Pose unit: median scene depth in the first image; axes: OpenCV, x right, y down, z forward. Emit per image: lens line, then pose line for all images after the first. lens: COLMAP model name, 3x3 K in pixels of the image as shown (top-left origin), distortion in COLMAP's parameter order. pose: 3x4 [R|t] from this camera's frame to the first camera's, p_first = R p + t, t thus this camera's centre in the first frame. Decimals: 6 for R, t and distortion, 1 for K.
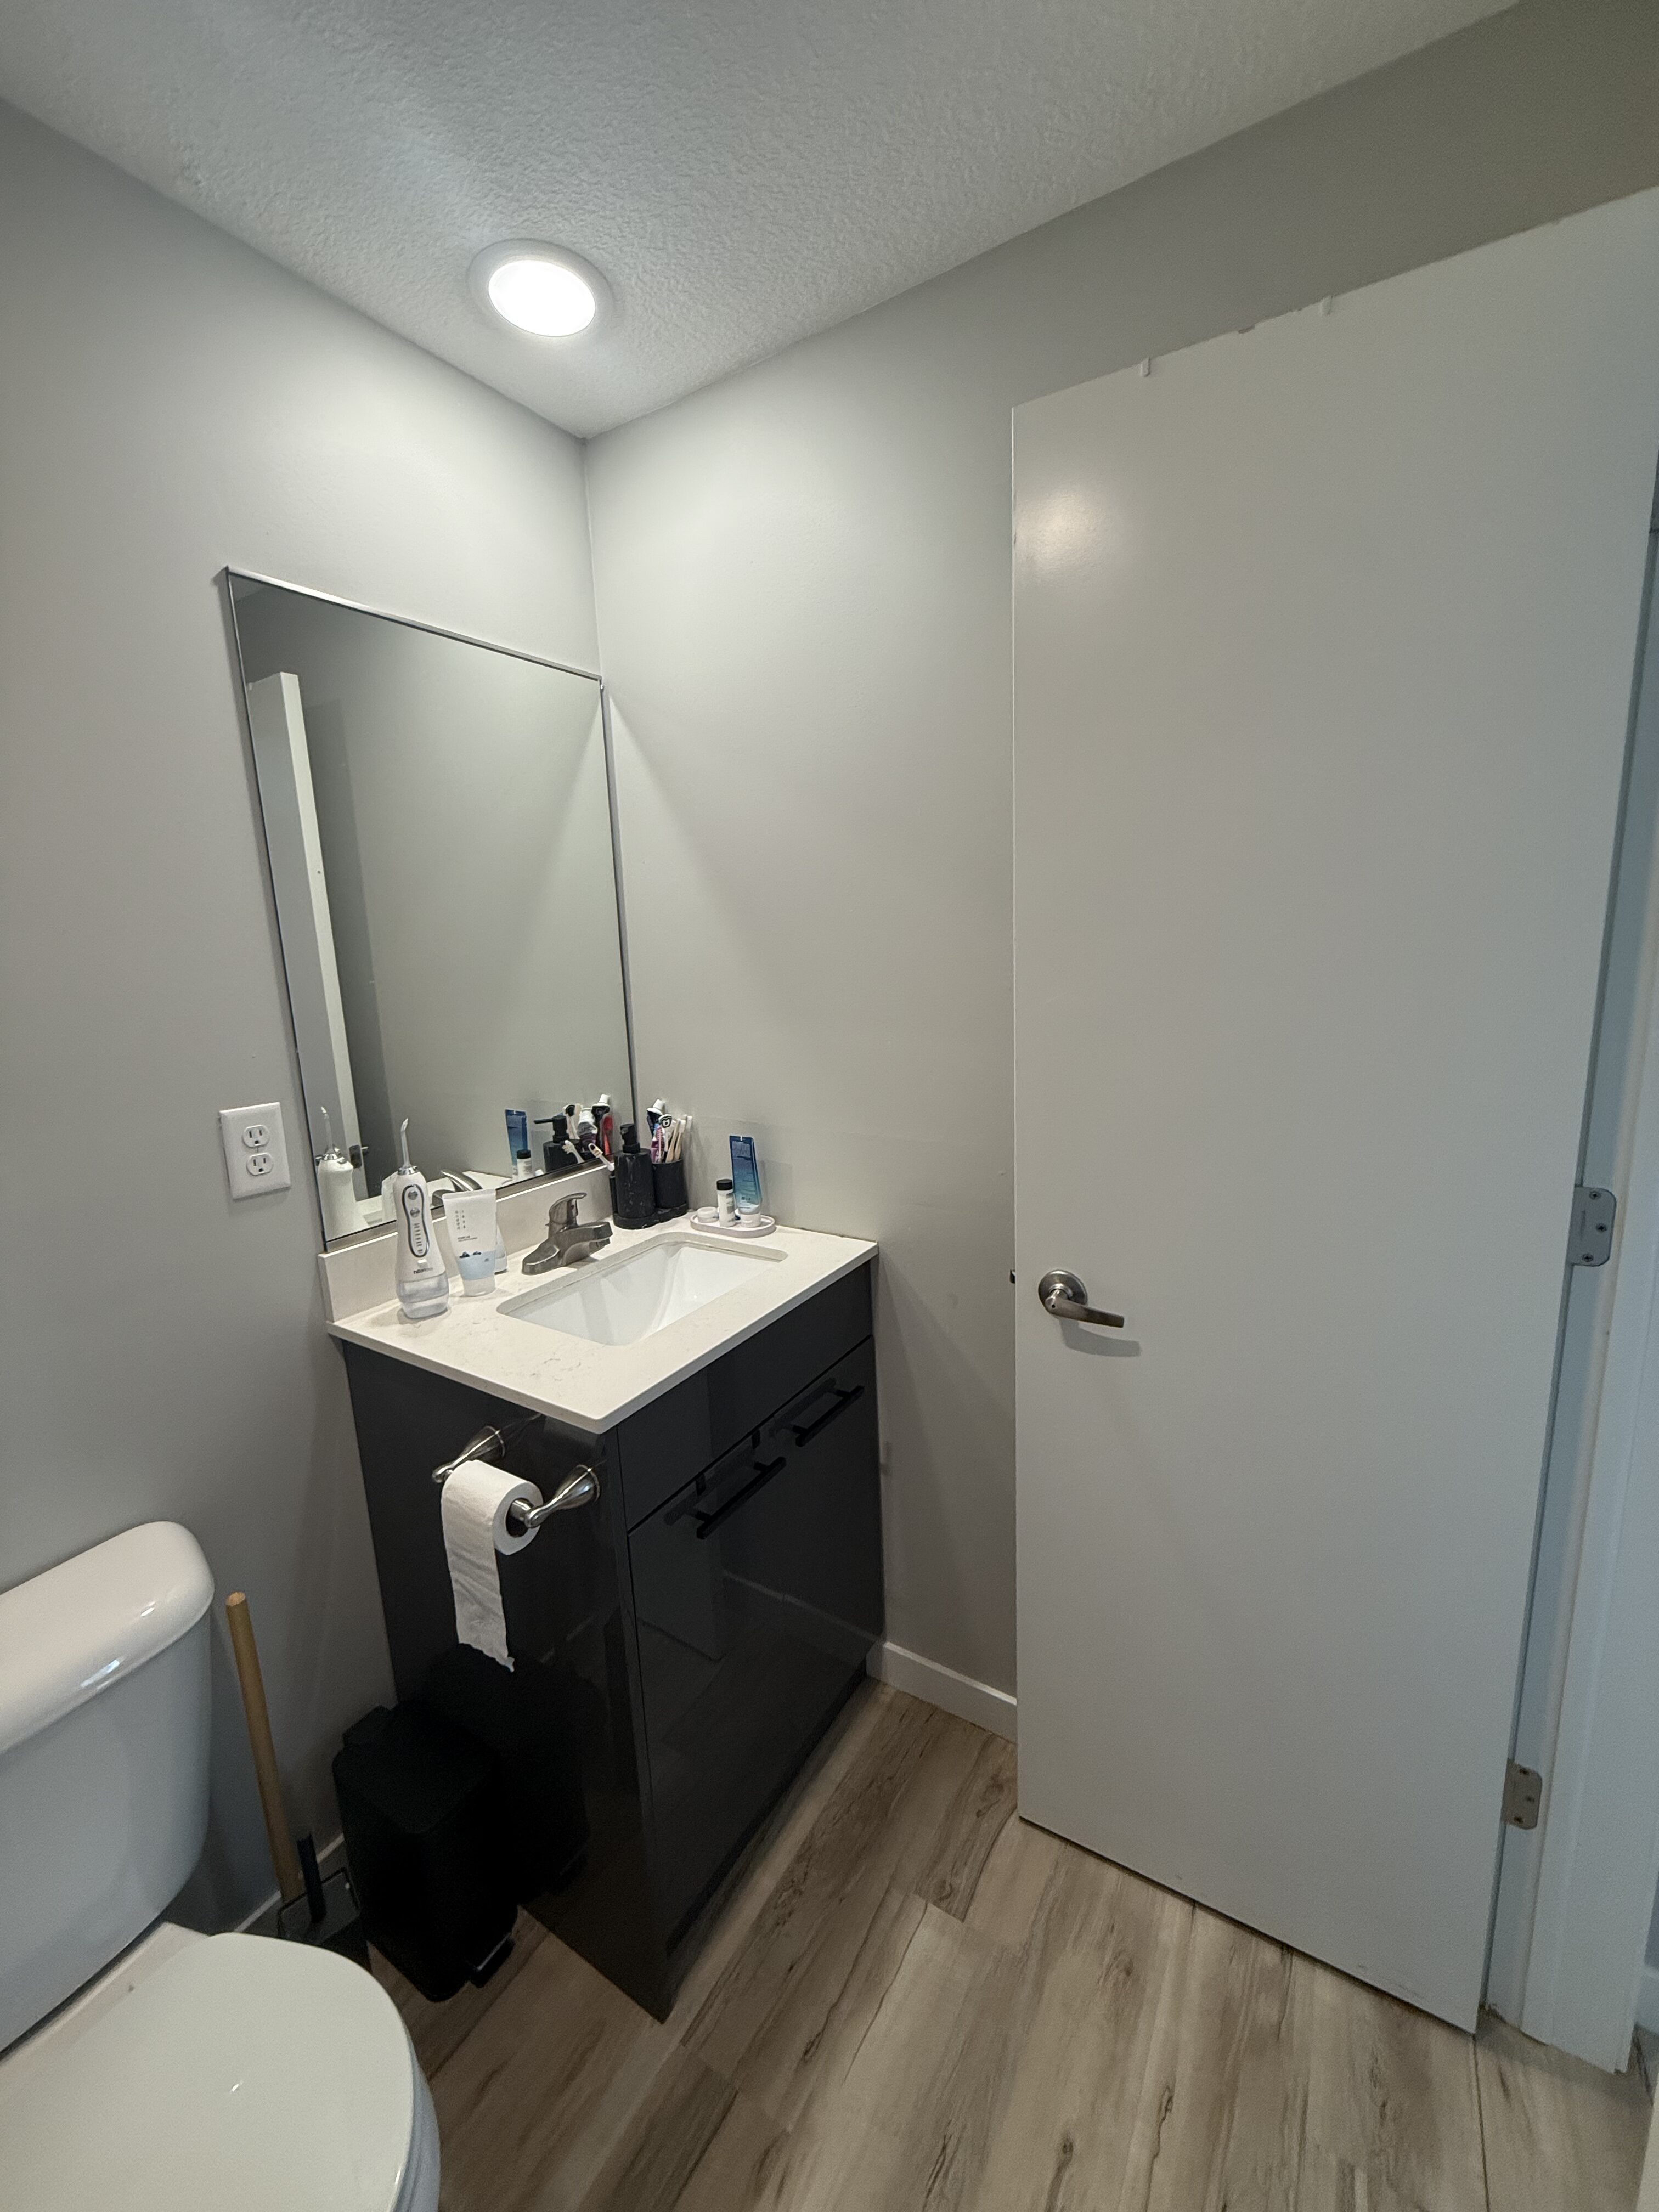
lens RADIAL K [[878.7, 0, 829.5], [0, 878.7, 1106.0], [0, 0, 1]] dist [-0.004031, 0.000355]
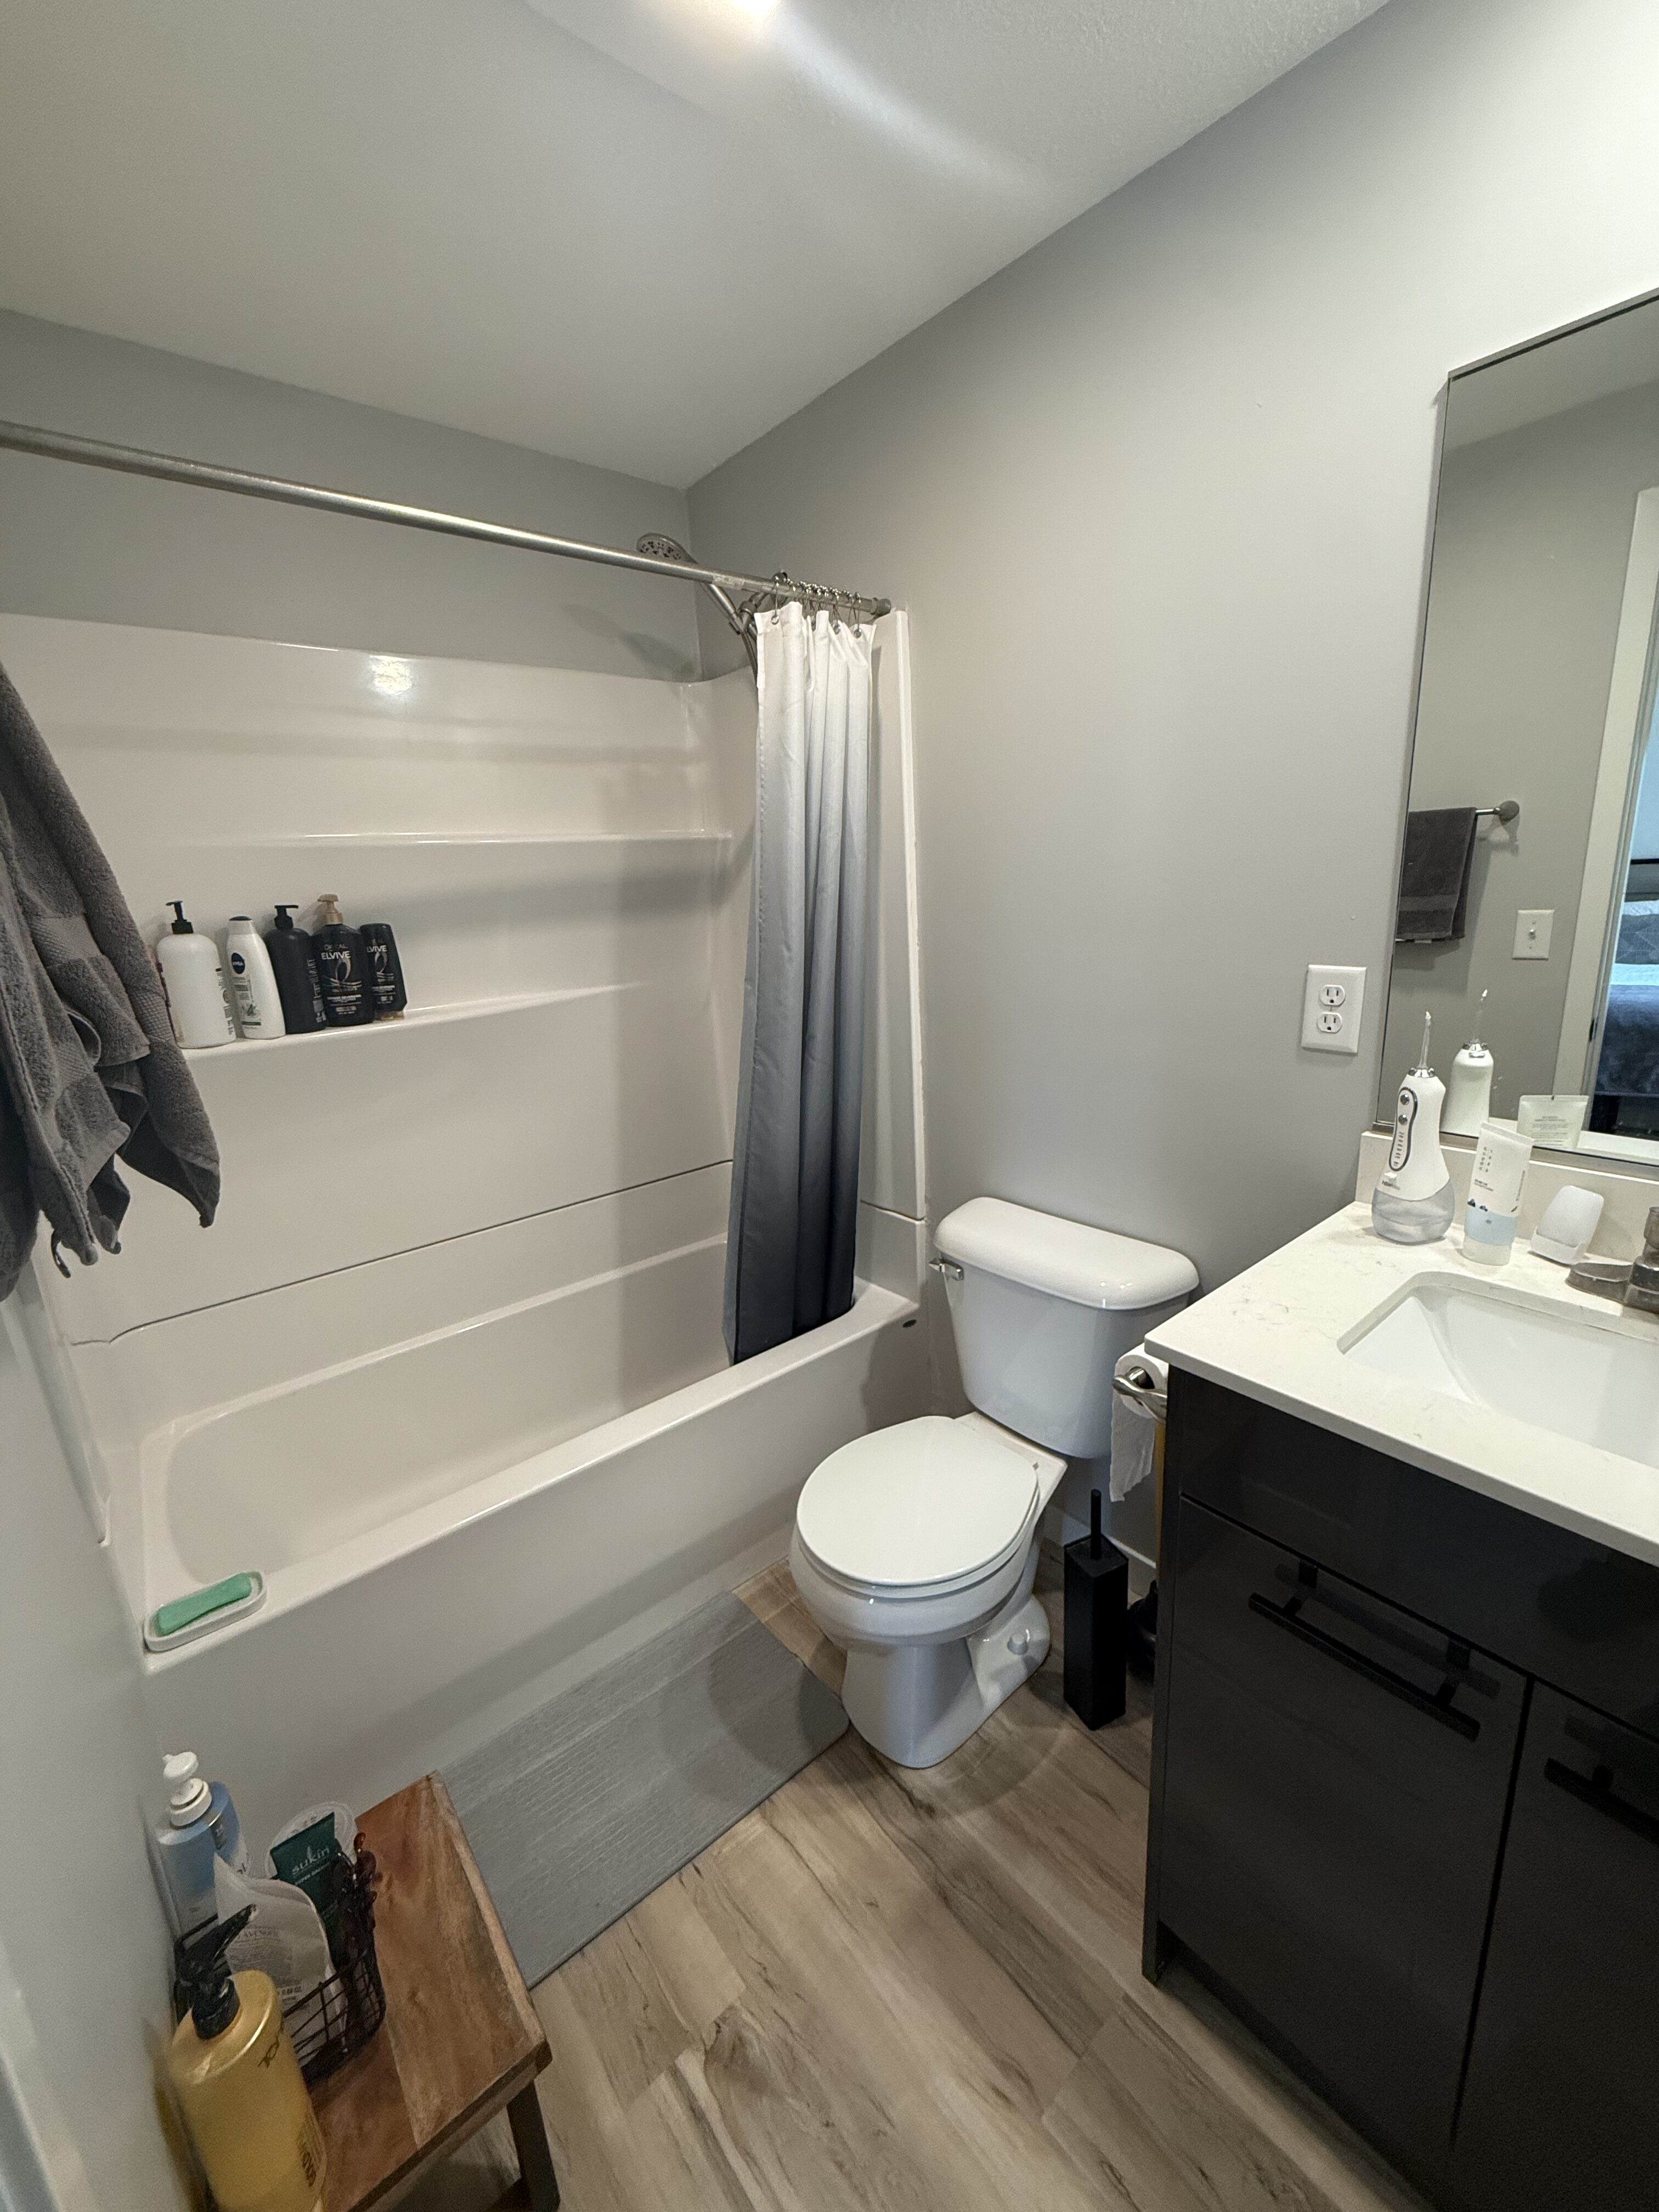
lens RADIAL K [[878.7, 0, 829.5], [0, 878.7, 1106.0], [0, 0, 1]] dist [-0.004031, 0.000355]
pose [[-0.319437, 0.285317, -0.903634, 0.516854], [-0.115909, 0.934670, 0.336091, -0.123558], [0.940492, 0.212099, -0.265497, 0.734524]]
